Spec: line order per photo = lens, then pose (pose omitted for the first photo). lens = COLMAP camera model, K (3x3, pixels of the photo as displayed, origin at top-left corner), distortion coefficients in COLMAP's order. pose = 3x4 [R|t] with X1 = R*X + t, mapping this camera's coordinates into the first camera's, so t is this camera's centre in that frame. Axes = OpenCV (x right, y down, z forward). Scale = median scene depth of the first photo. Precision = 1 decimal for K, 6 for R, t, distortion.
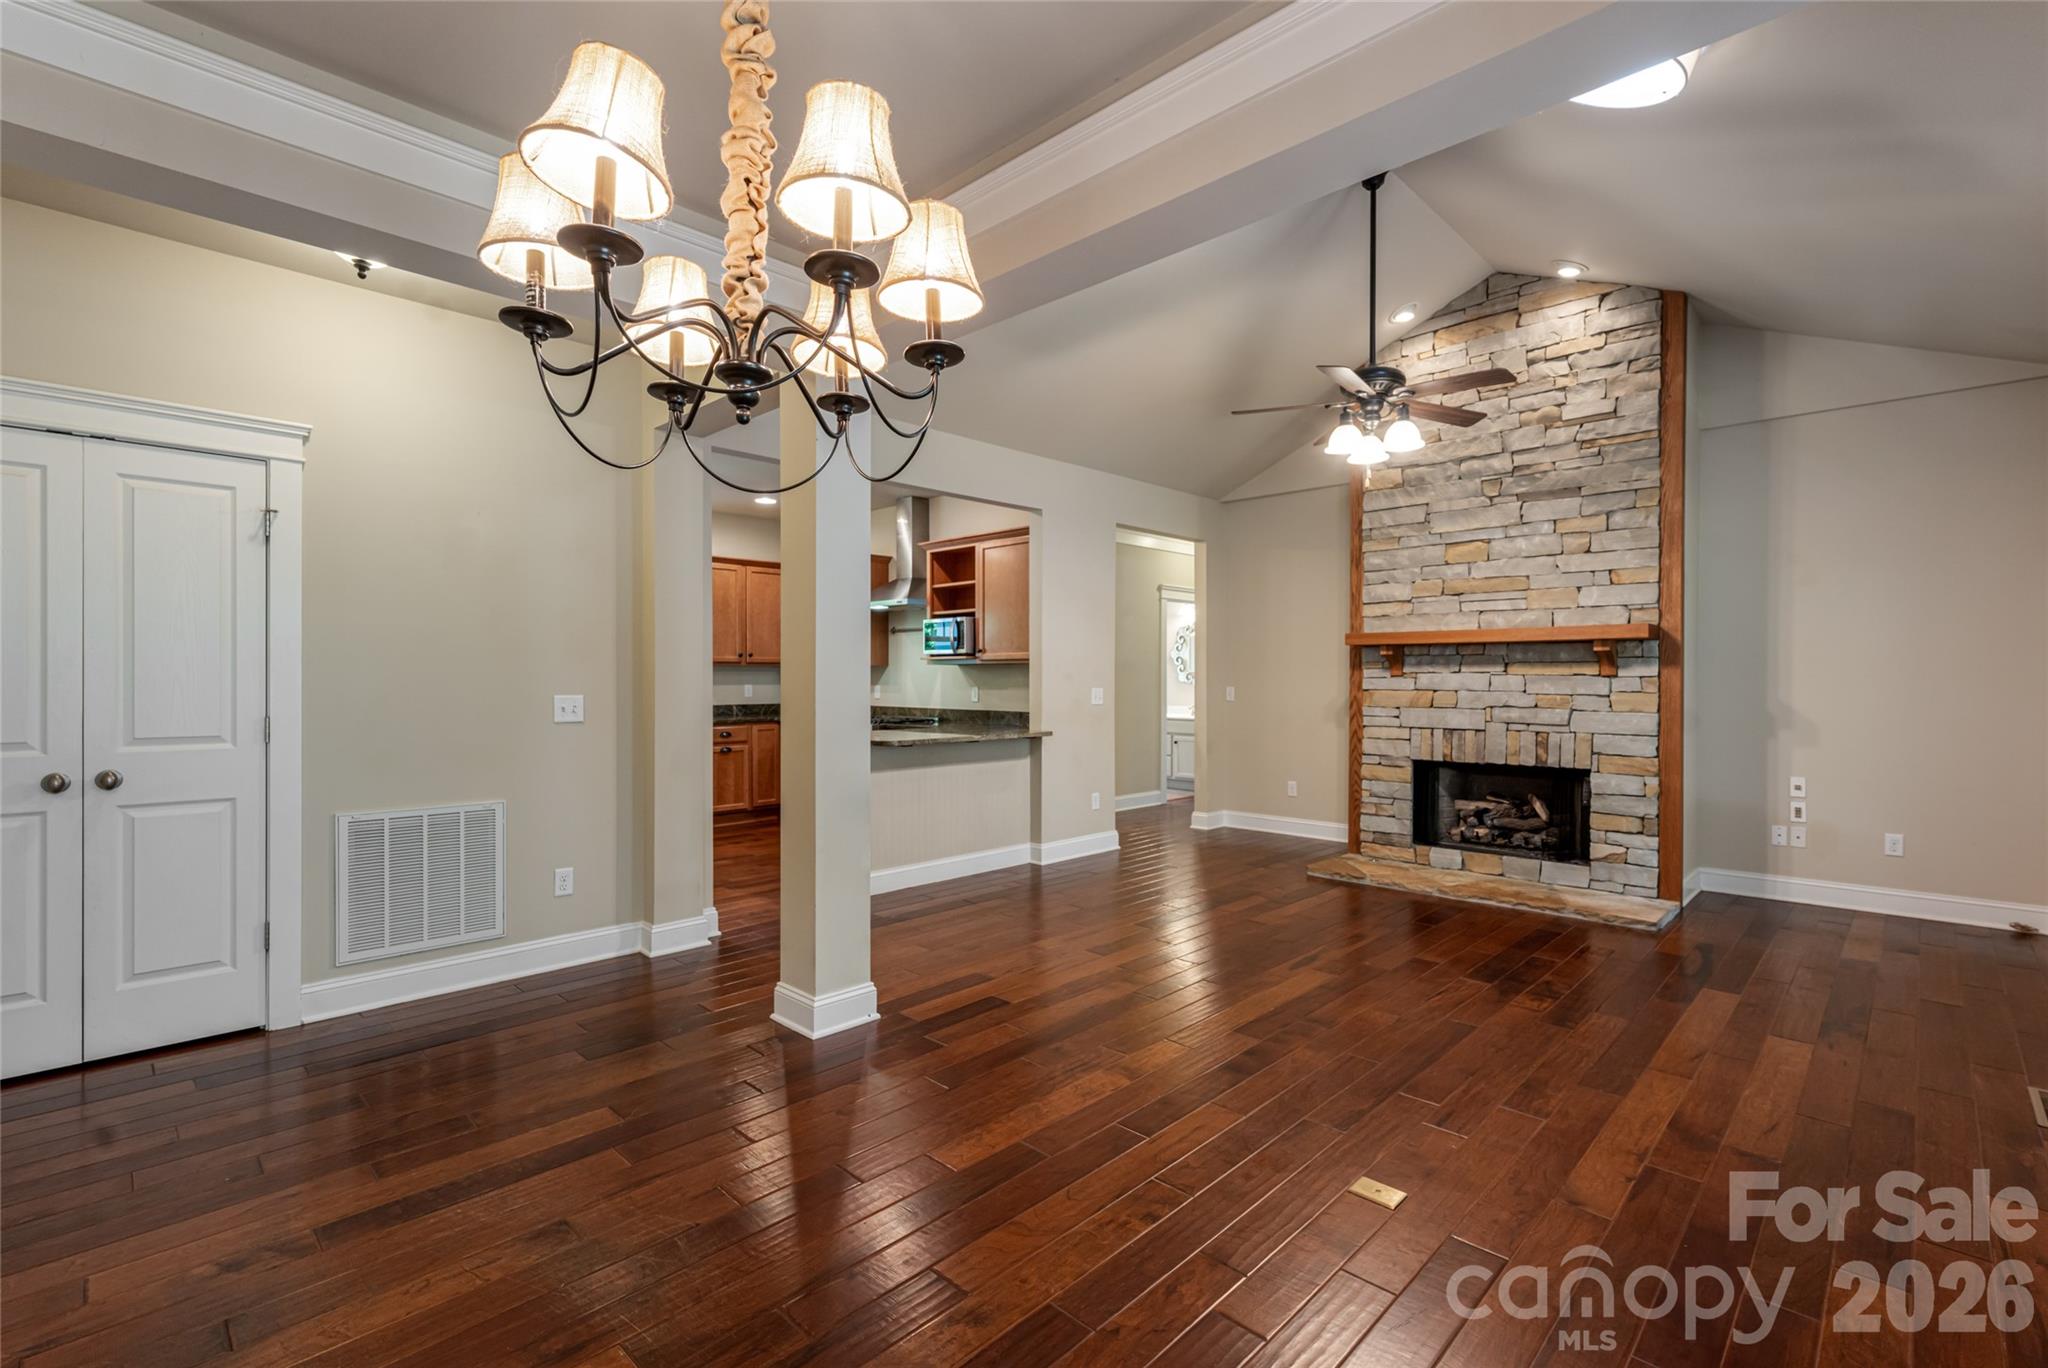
lens RADIAL K [[913.9, 0, 1043.9], [0, 913.9, 686.7], [0, 0, 1]] dist [-0.001581, 0.001631]
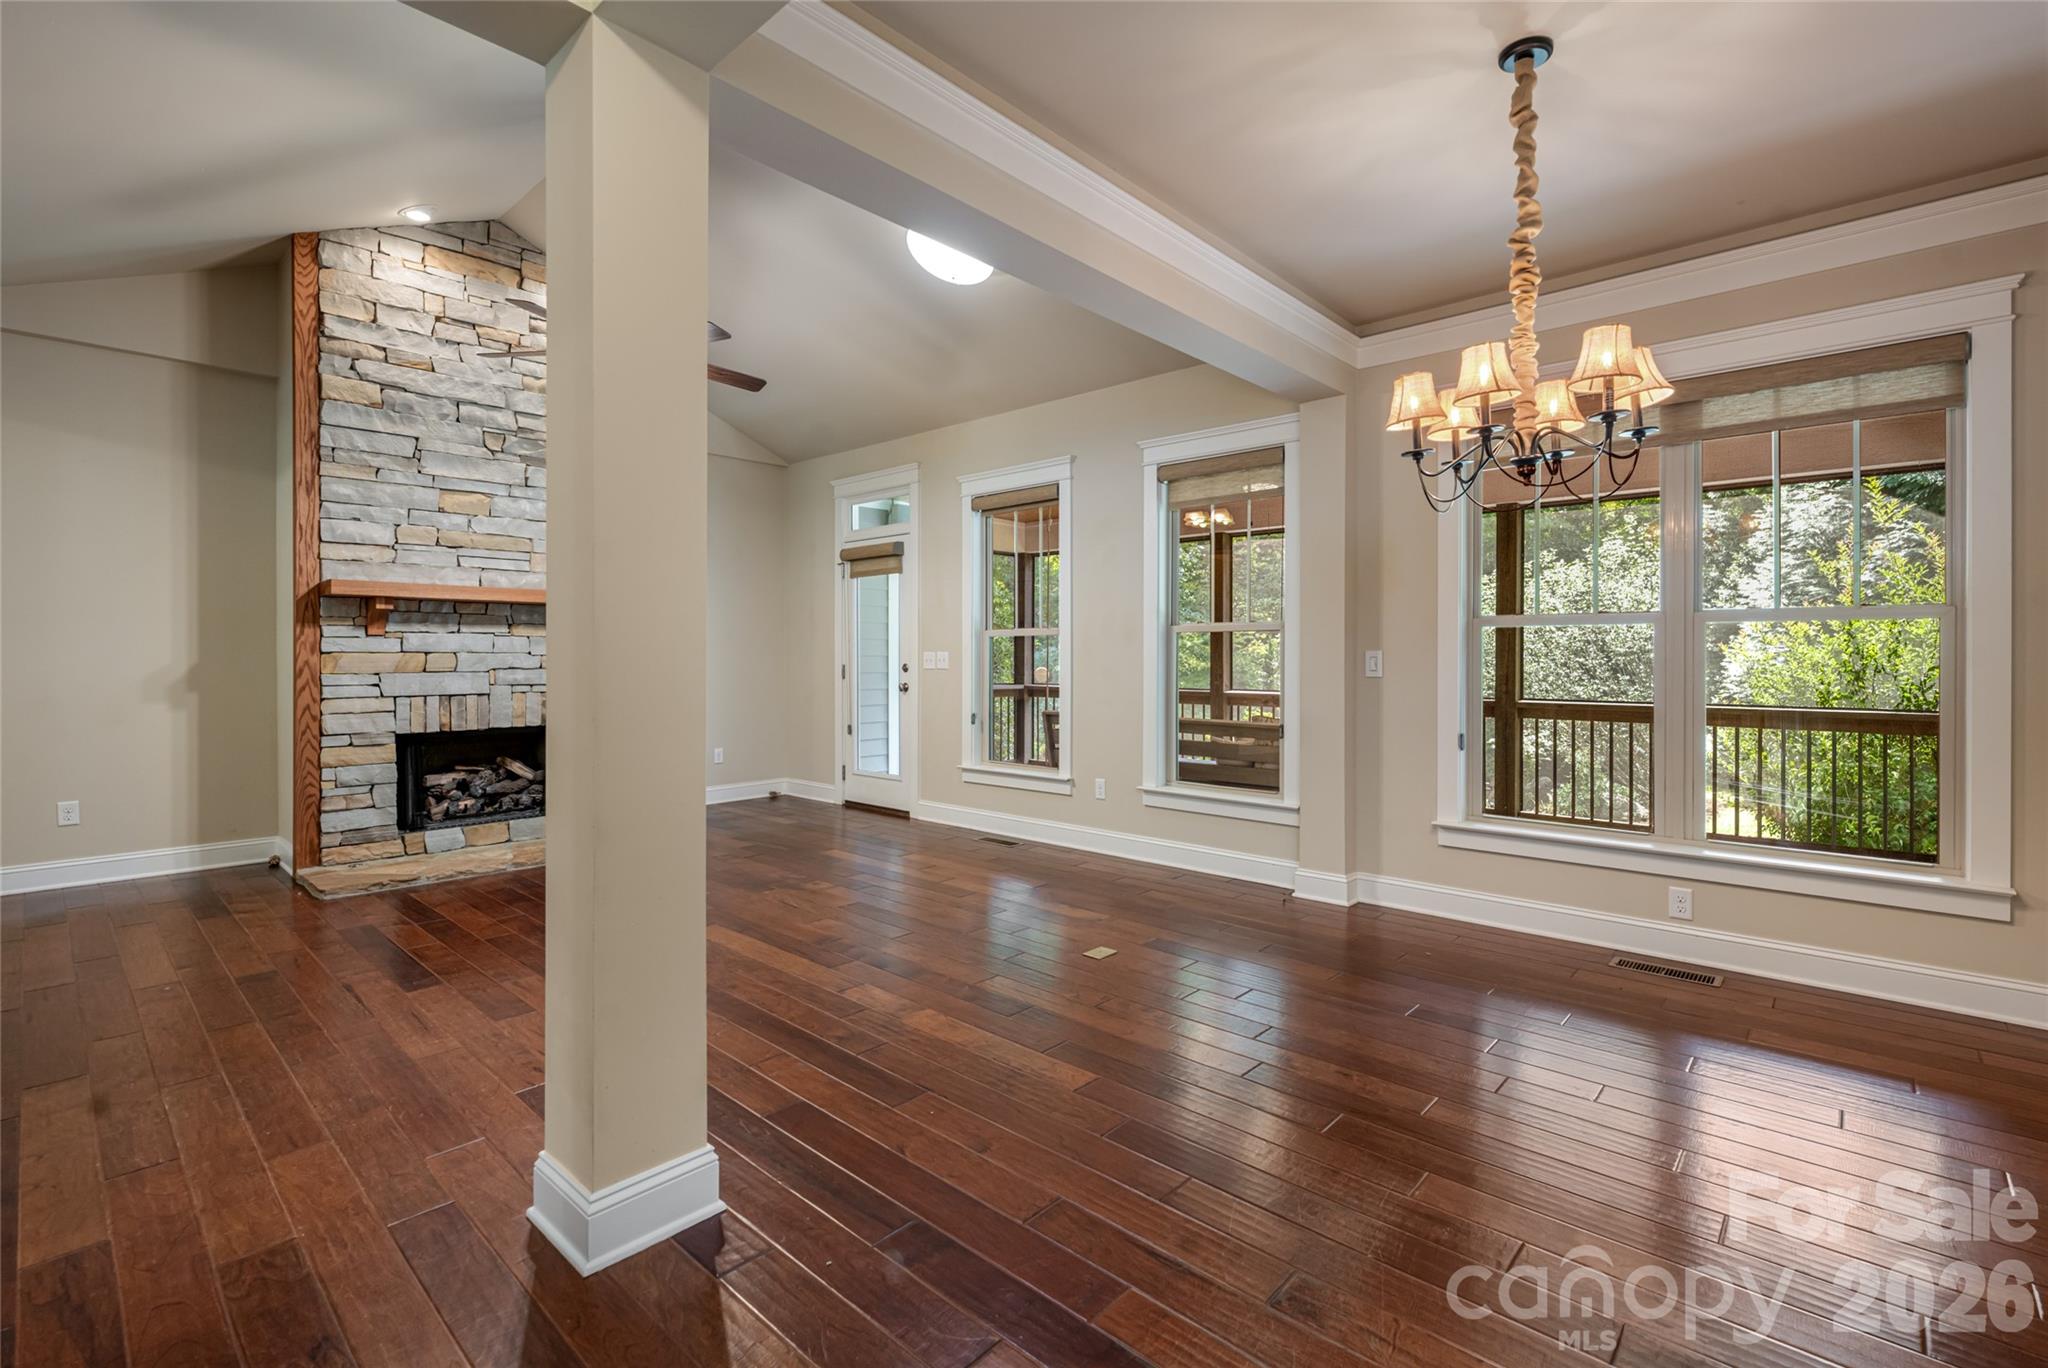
lens RADIAL K [[913.9, 0, 1032.2], [0, 913.9, 659.4], [0, 0, 1]] dist [-0.001581, 0.001631]
pose [[-0.026911, -0.004331, 0.999628, -0.482708], [0.011061, 0.999928, 0.004630, 0.013527], [-0.999577, 0.011181, -0.026861, 0.456587]]
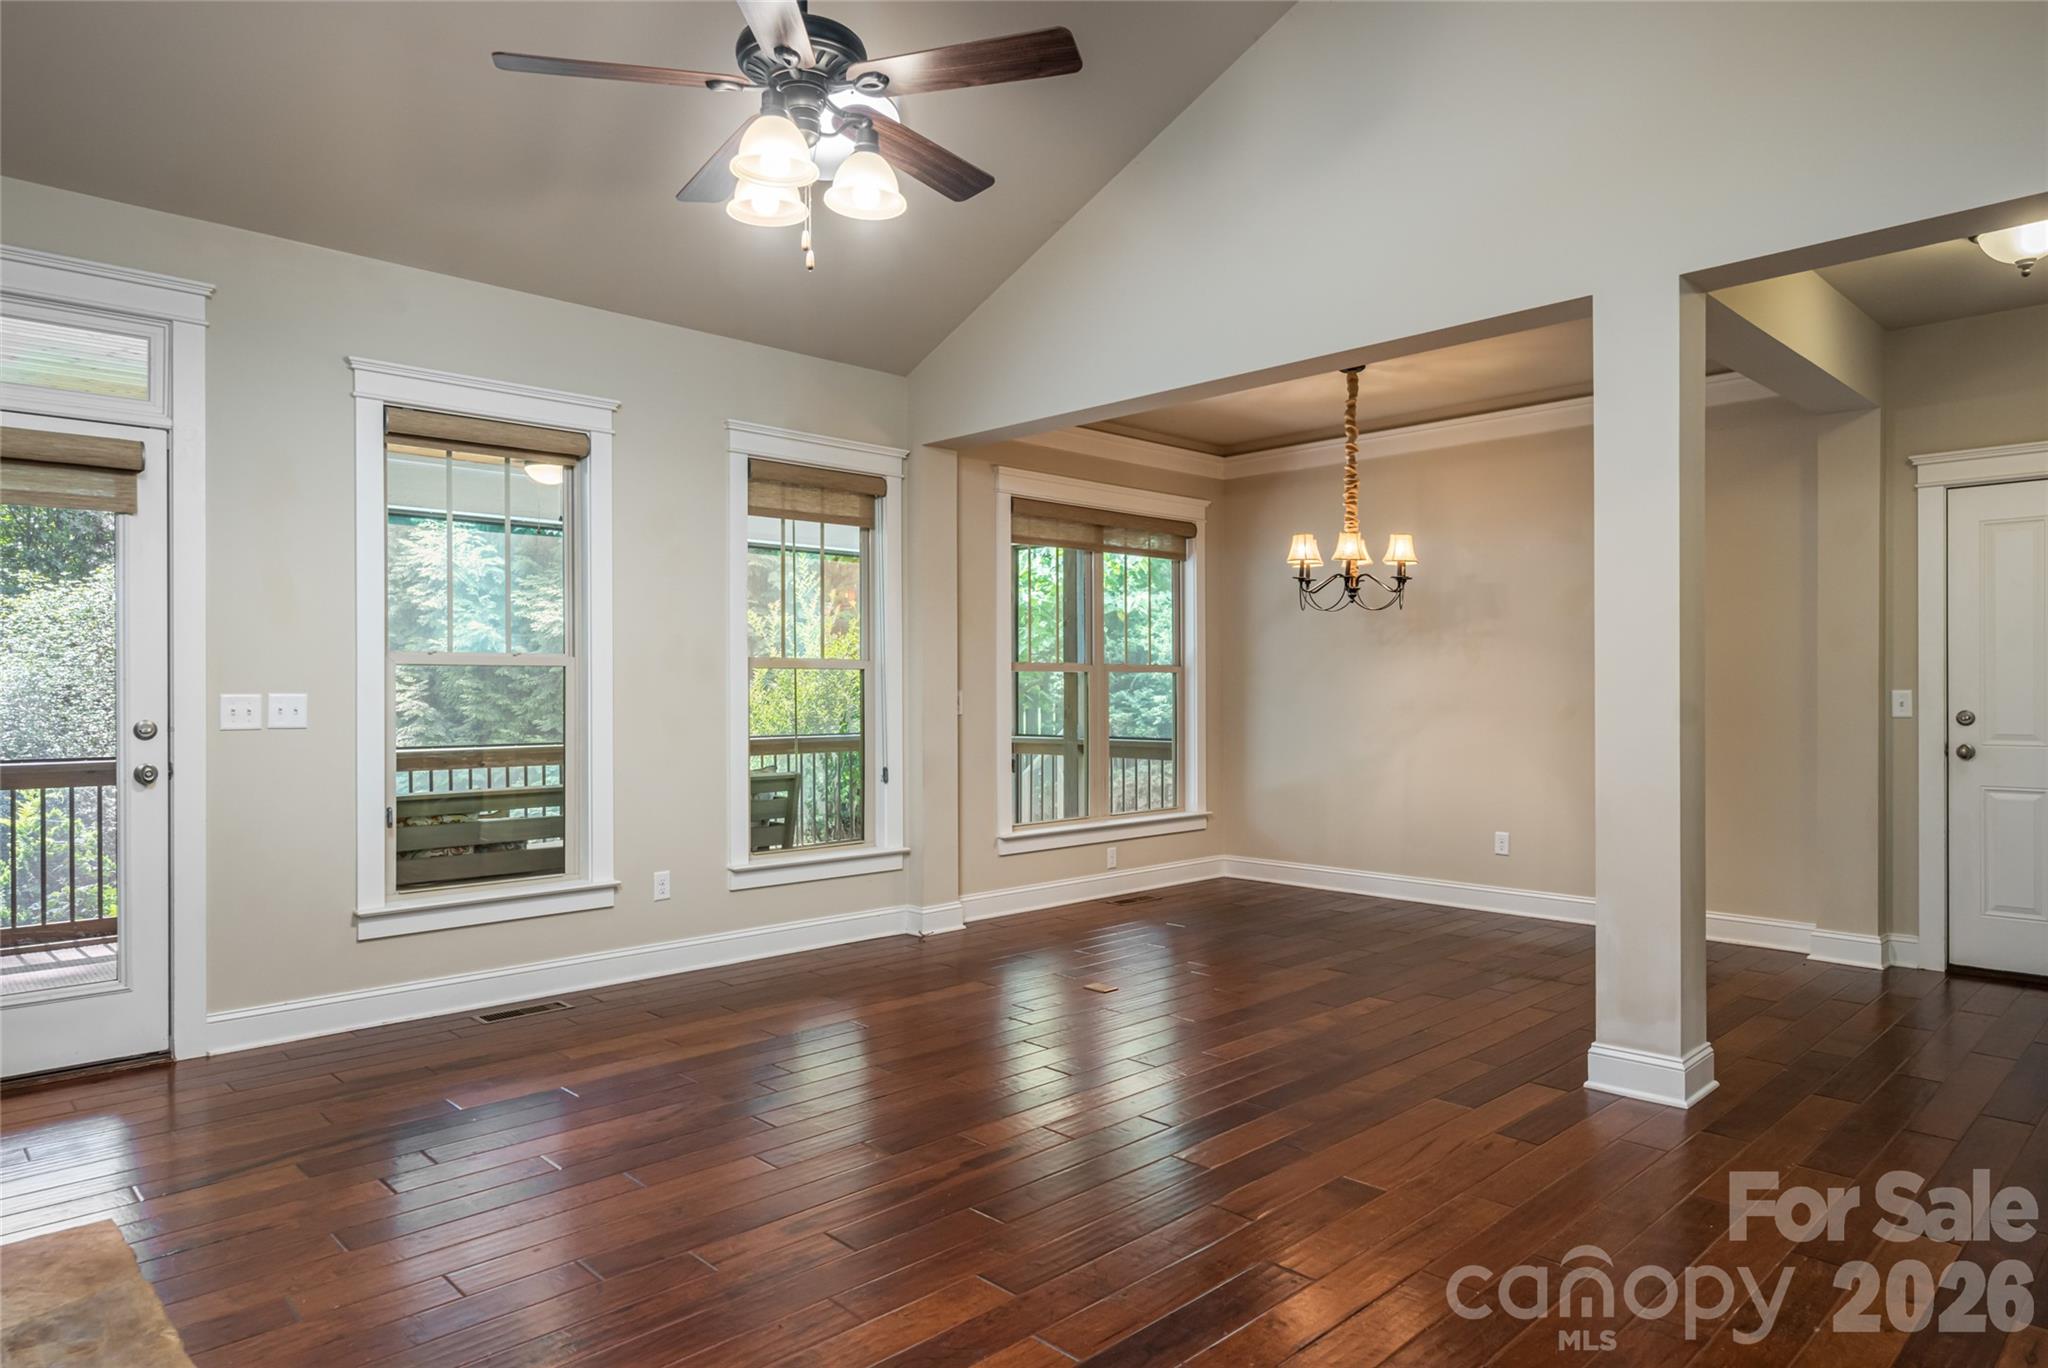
lens RADIAL K [[1196.4, 0, 987.5], [0, 1196.4, 705.7], [0, 0, 1]] dist [-0.004069, 0.002318]
pose [[-0.998299, 0.001038, 0.058301, 0.175497], [0.002489, 0.999688, 0.024837, -0.001180], [-0.058257, 0.024940, -0.997990, 1.234208]]
